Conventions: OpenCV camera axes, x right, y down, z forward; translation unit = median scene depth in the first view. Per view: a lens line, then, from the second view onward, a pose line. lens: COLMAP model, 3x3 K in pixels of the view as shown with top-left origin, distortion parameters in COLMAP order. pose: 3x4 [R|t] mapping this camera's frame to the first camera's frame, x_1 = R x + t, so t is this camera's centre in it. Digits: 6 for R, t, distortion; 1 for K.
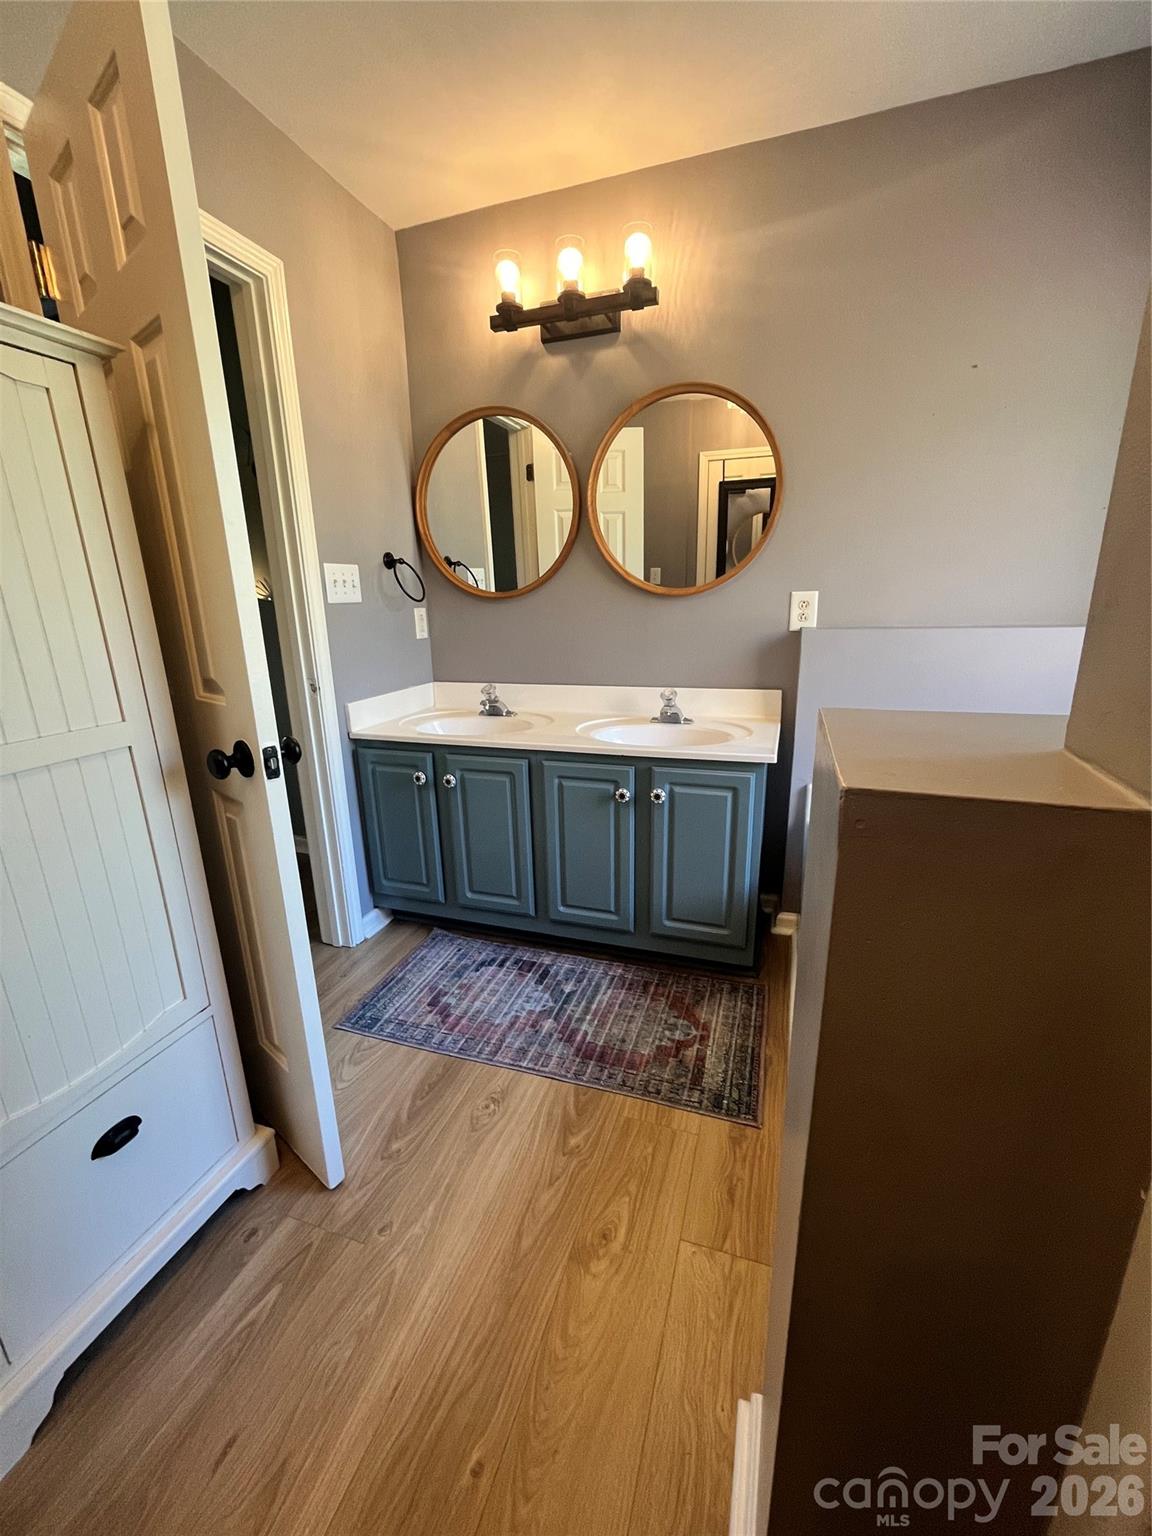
lens RADIAL K [[622.6, 0, 574.6], [0, 622.6, 767.3], [0, 0, 1]] dist [-0.002579, -0.000184]
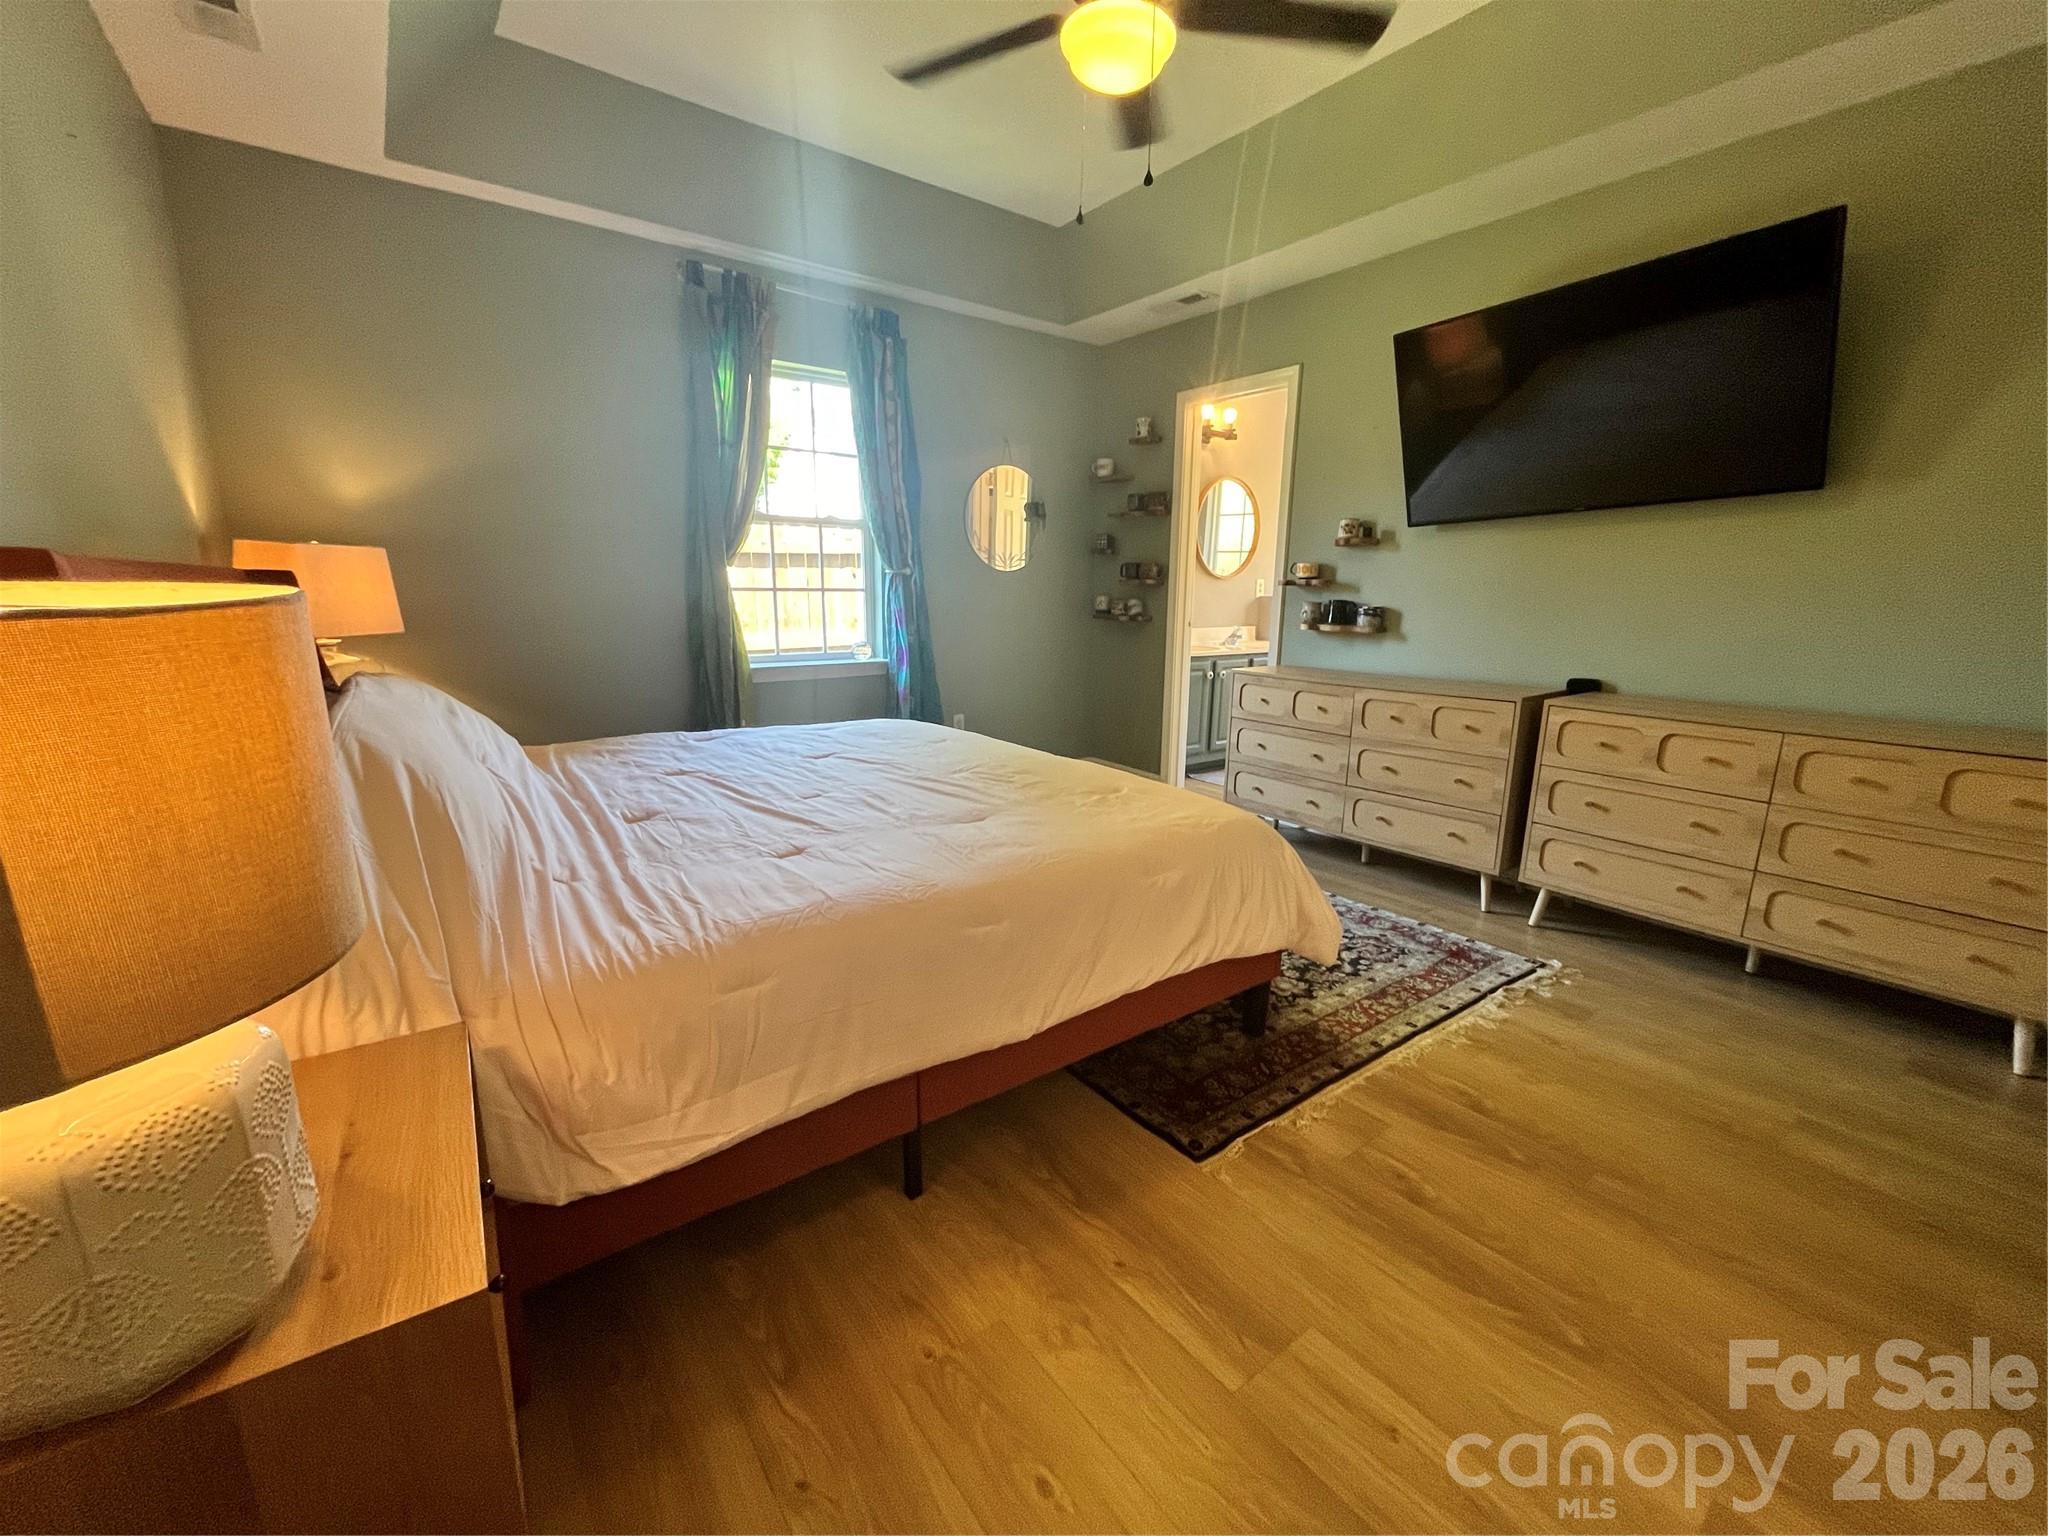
lens RADIAL K [[830.1, 0, 1024.0], [0, 830.1, 765.3], [0, 0, 1]] dist [-0.002579, -0.000184]
pose [[0.564861, -0.144425, 0.812449, -2.863213], [0.192624, 0.980442, 0.040365, 0.082911], [-0.802389, 0.133696, 0.581634, 0.095650]]
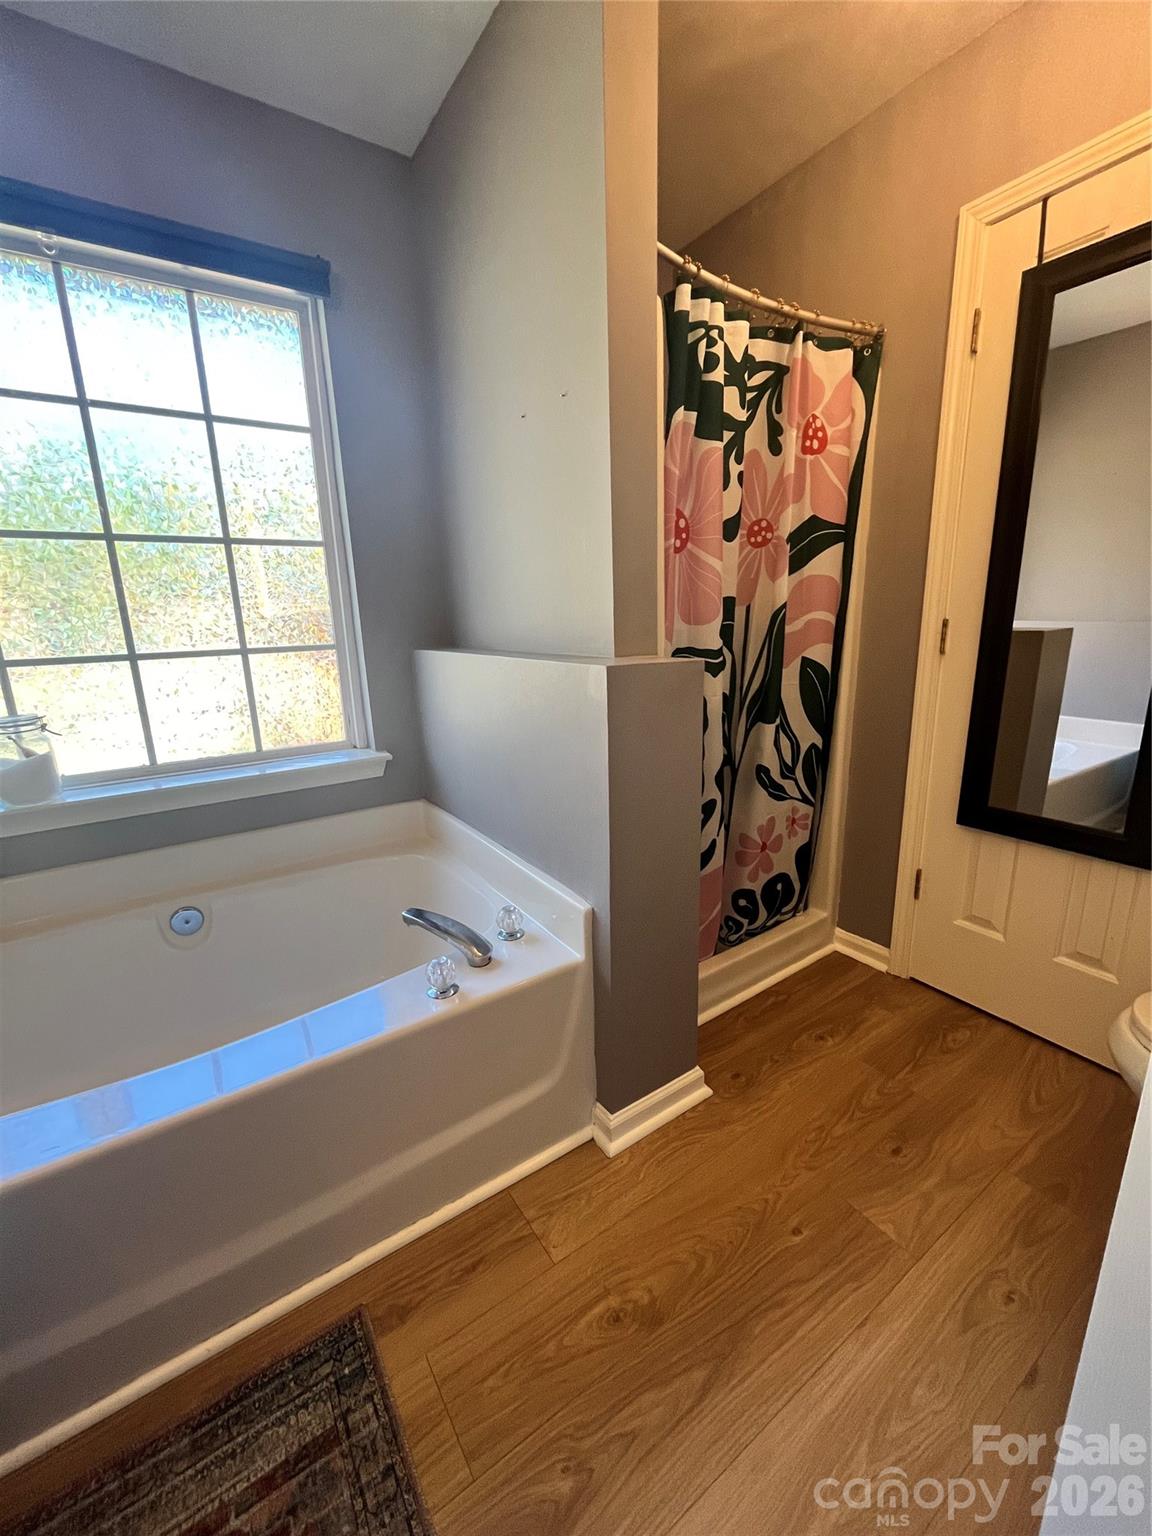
lens RADIAL K [[622.6, 0, 574.6], [0, 622.6, 767.3], [0, 0, 1]] dist [-0.002579, -0.000184]
pose [[-0.791595, -0.099307, 0.602922, -0.240282], [0.209018, 0.883177, 0.419893, -0.217659], [-0.574185, 0.458407, -0.678362, 0.848364]]
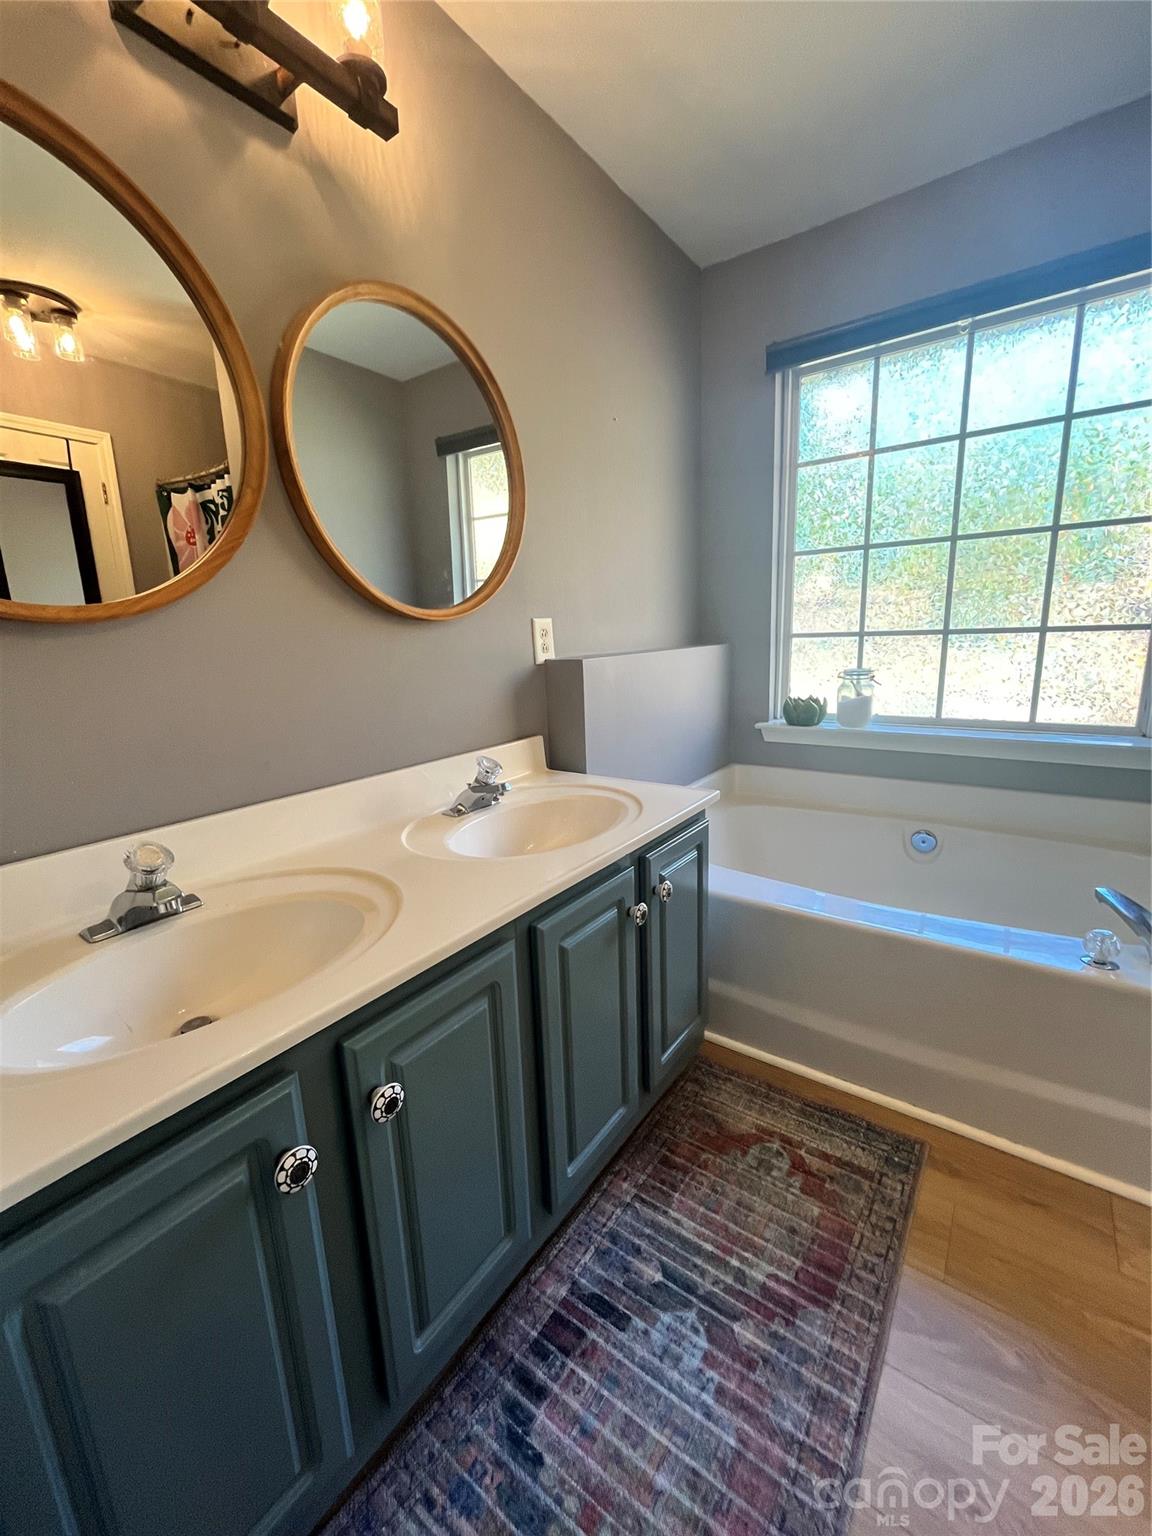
lens RADIAL K [[622.6, 0, 574.6], [0, 622.6, 767.3], [0, 0, 1]] dist [-0.002579, -0.000184]
pose [[0.298008, -0.191295, 0.935199, -0.522716], [0.283919, 0.953138, 0.104491, -0.188660], [-0.911362, 0.234381, 0.338355, 0.825767]]
